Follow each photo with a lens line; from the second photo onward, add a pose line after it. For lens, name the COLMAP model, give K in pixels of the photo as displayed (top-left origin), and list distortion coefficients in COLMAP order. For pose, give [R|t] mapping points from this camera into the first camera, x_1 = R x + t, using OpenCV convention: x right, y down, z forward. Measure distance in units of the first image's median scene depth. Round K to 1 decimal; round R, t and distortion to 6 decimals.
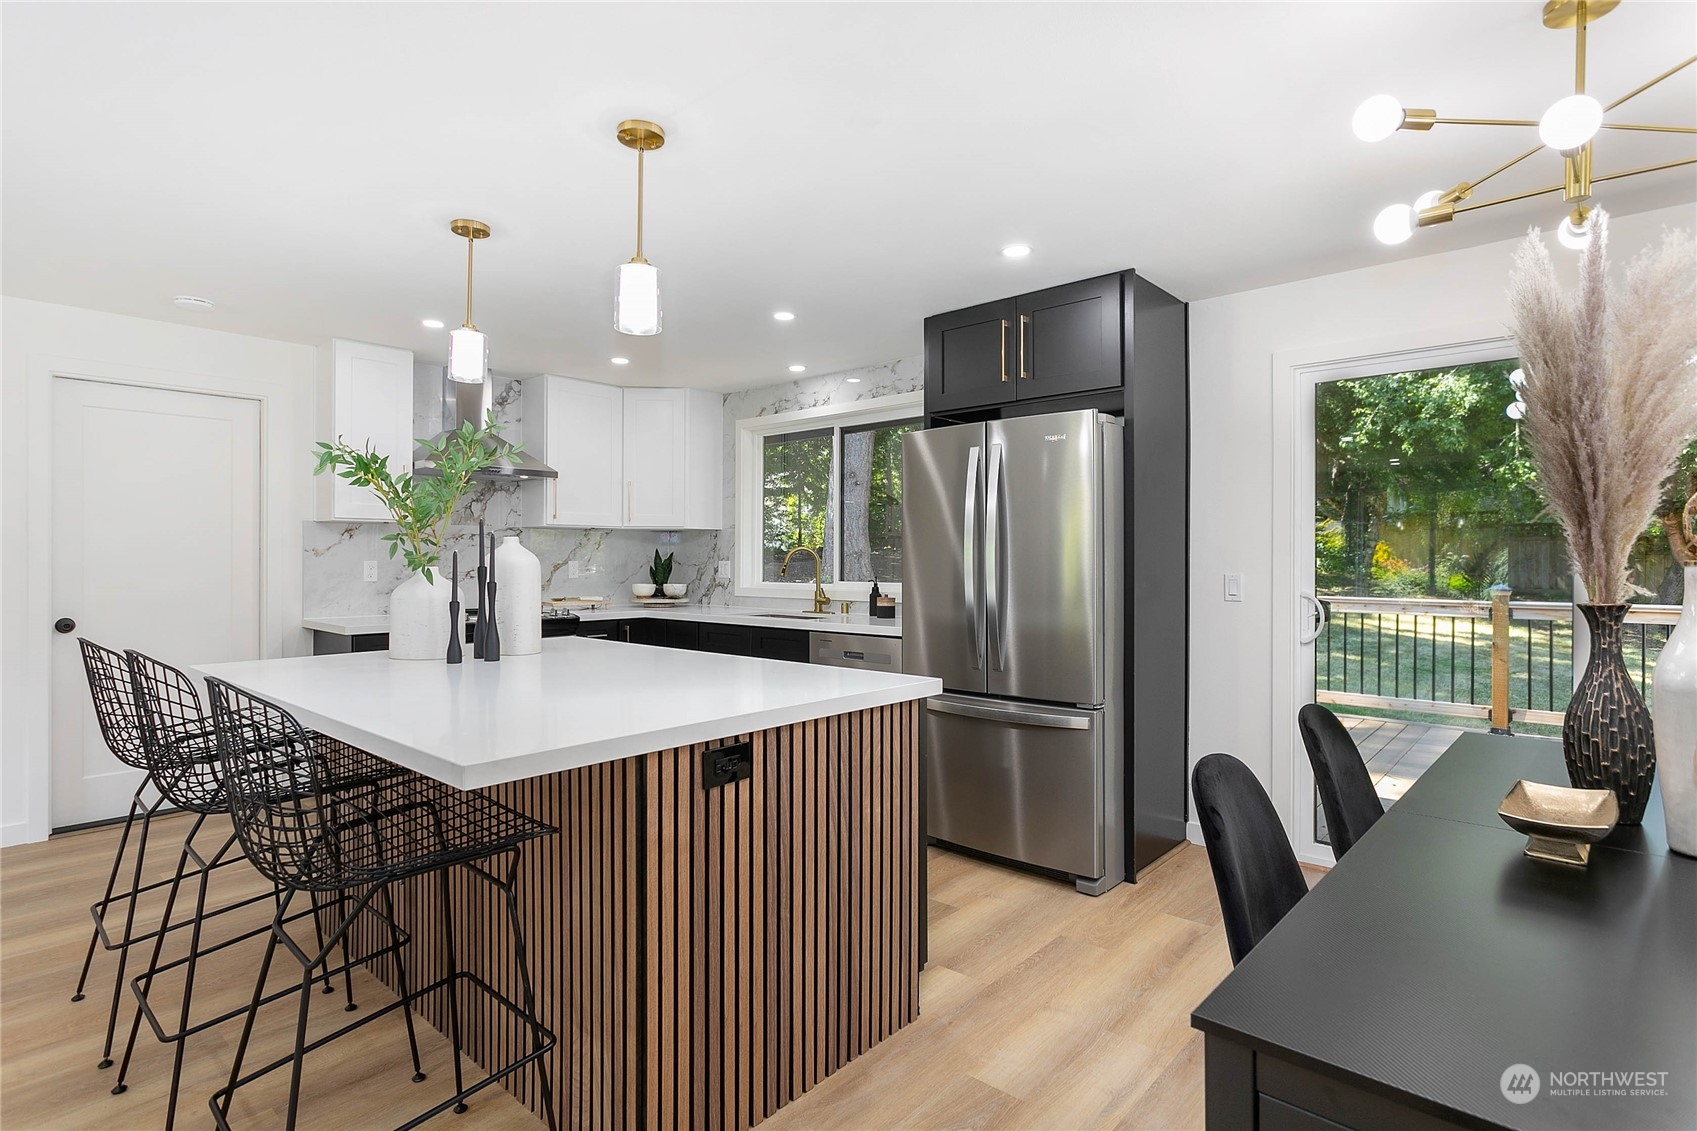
lens RADIAL K [[848.6, 0, 833.2], [0, 848.6, 553.8], [0, 0, 1]] dist [-0.008204, 0.002964]
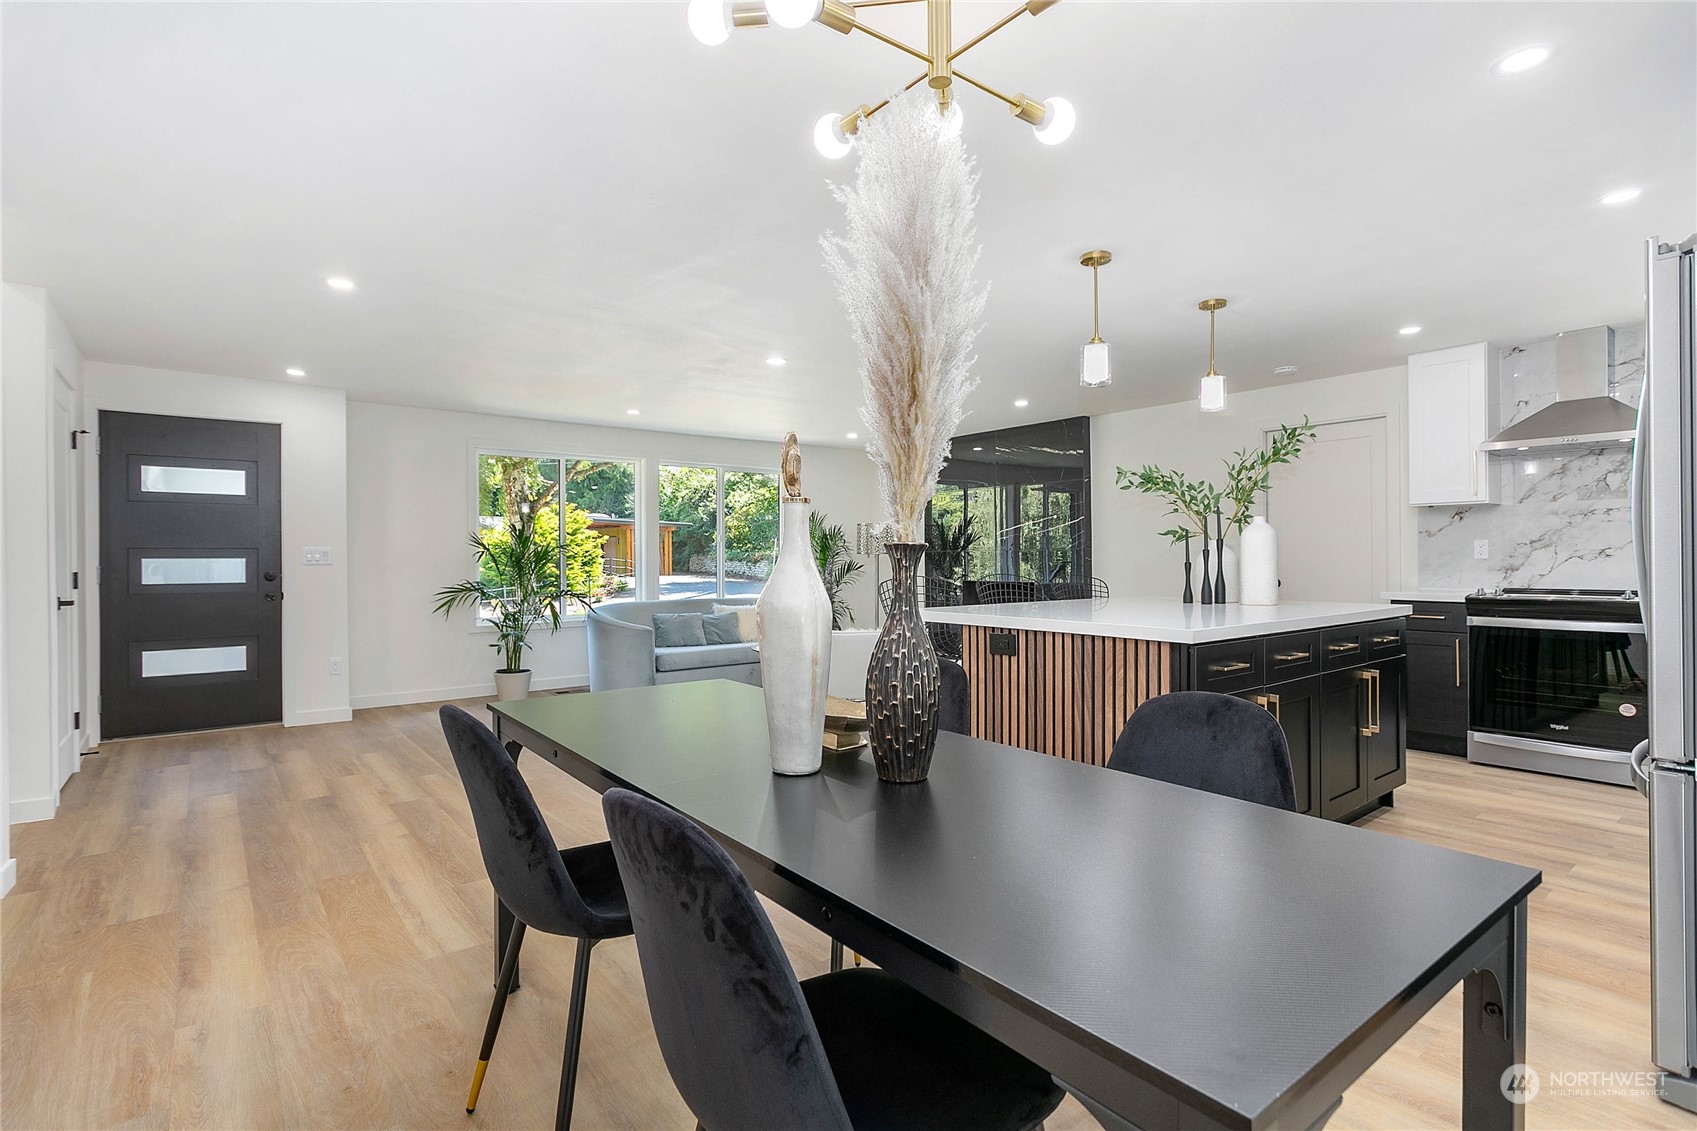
lens RADIAL K [[837.7, 0, 876.4], [0, 837.7, 557.0], [0, 0, 1]] dist [-0.002449, 0.003094]
pose [[-0.153070, -0.002587, -0.988212, 0.790225], [0.006194, 0.999974, -0.003578, 0.035348], [0.988196, -0.006669, -0.153050, 0.489491]]
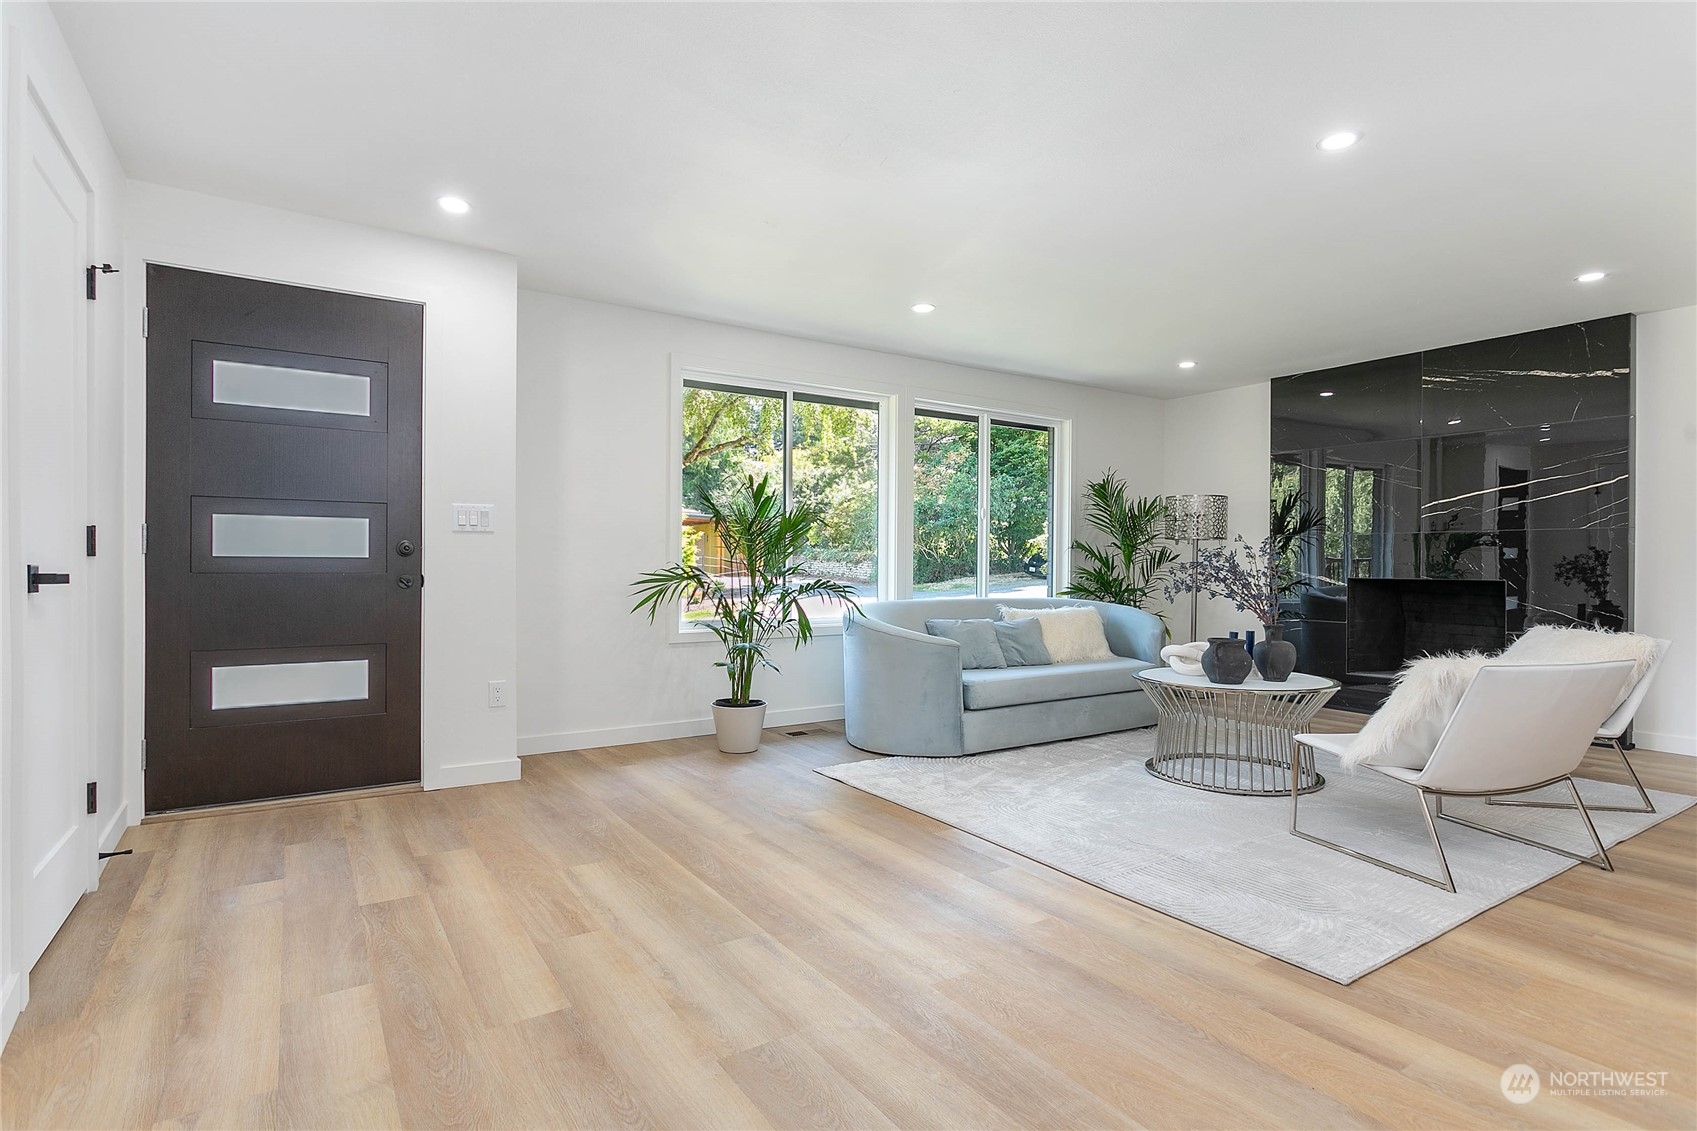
lens RADIAL K [[848.6, 0, 860.2], [0, 848.6, 564.8], [0, 0, 1]] dist [-0.008204, 0.002964]
pose [[-0.239167, -0.001813, -0.970977, 0.266937], [-0.006164, 0.999981, -0.000349, 0.073222], [0.970959, 0.005902, -0.239174, -0.097739]]
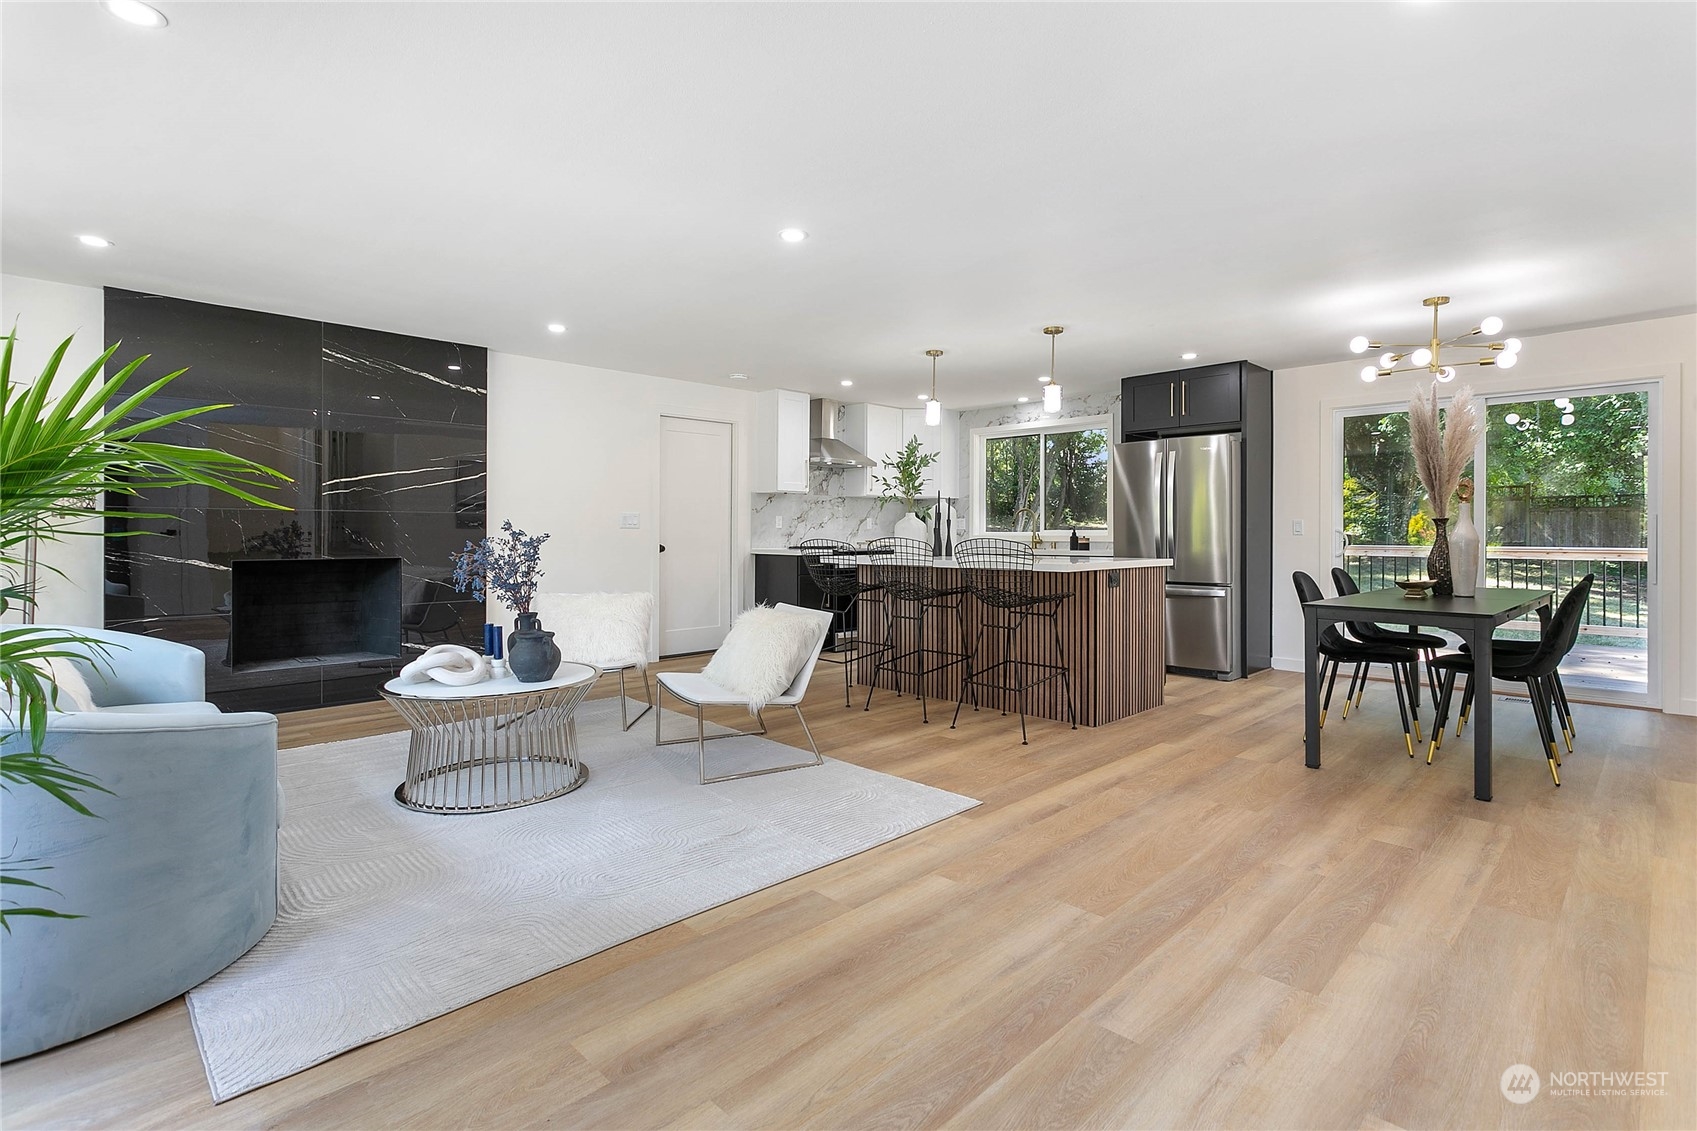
lens RADIAL K [[837.7, 0, 829.4], [0, 837.7, 527.6], [0, 0, 1]] dist [-0.002449, 0.003094]
pose [[0.998791, 0.000394, -0.049162, -0.433791], [-0.000513, 0.999997, -0.002396, 0.043226], [0.049161, 0.002418, 0.998788, -0.821350]]
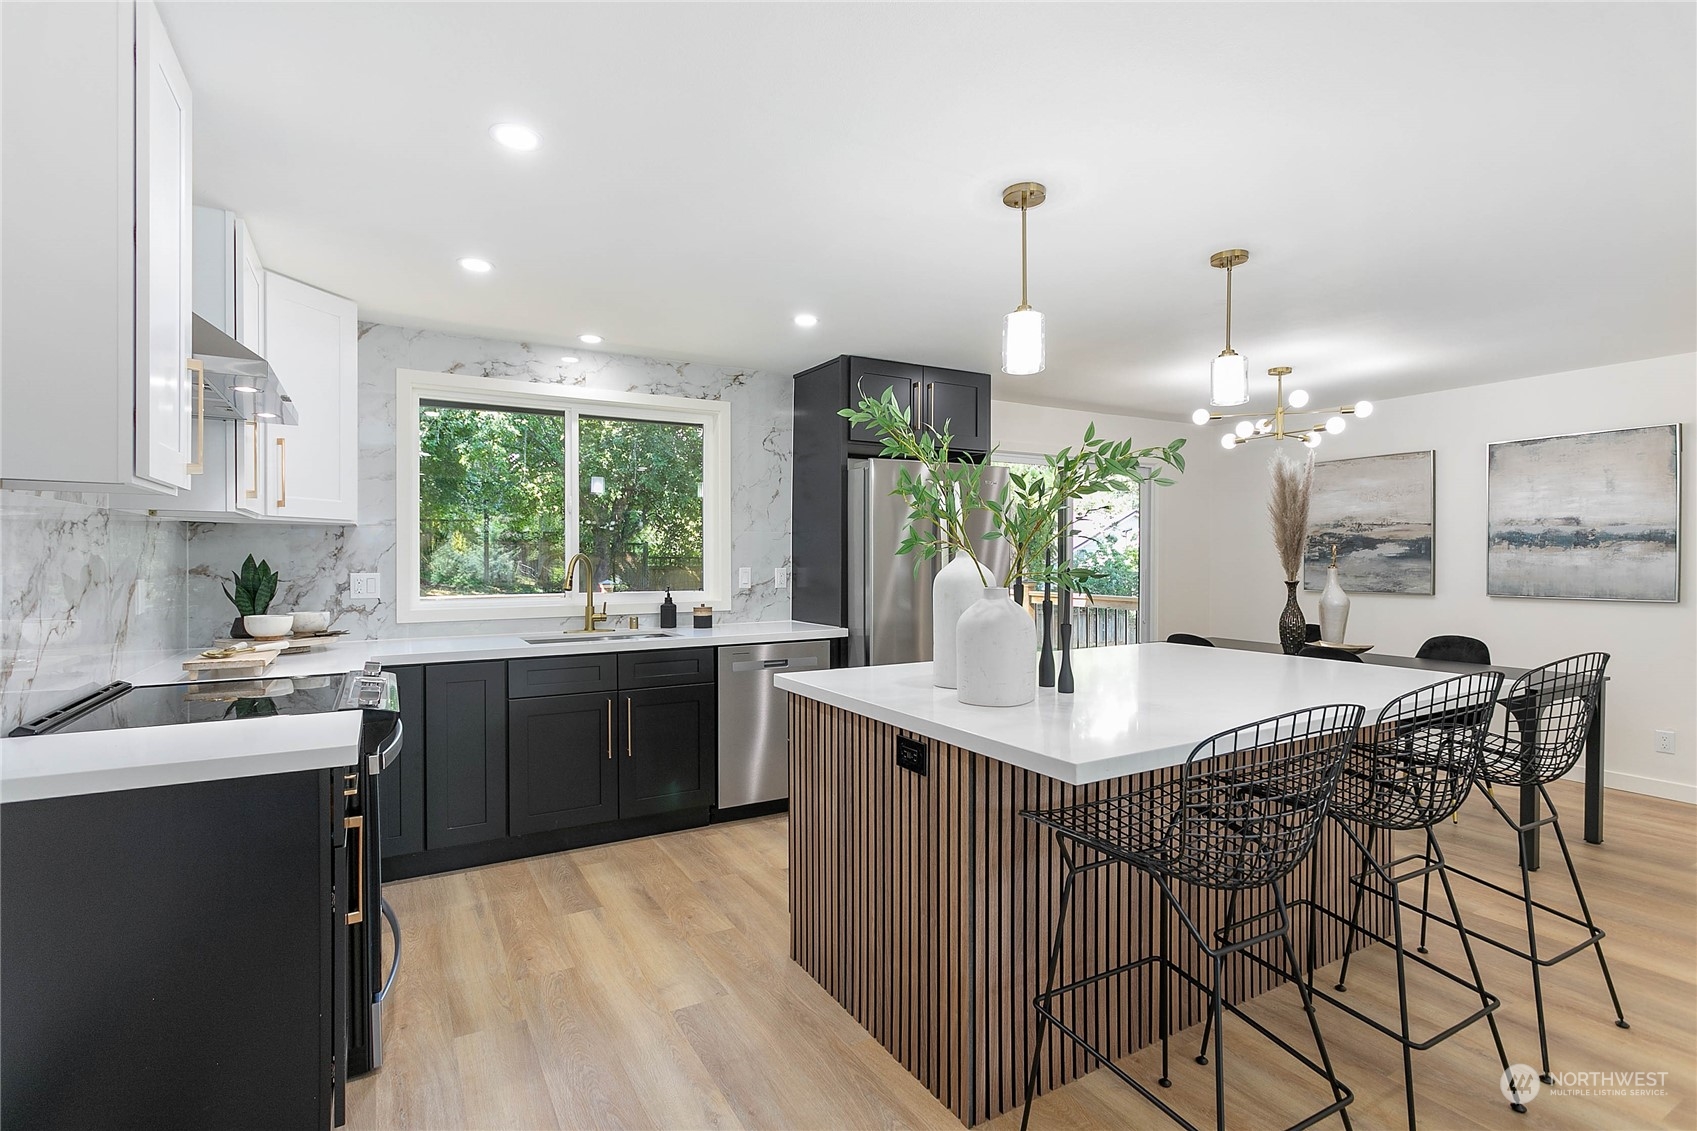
lens RADIAL K [[837.7, 0, 846.2], [0, 837.7, 559.3], [0, 0, 1]] dist [-0.002449, 0.003094]
pose [[0.305551, -0.013080, 0.952086, -0.956184], [-0.015642, 0.999702, 0.018754, -0.030758], [-0.952047, -0.020623, 0.305255, 0.652673]]
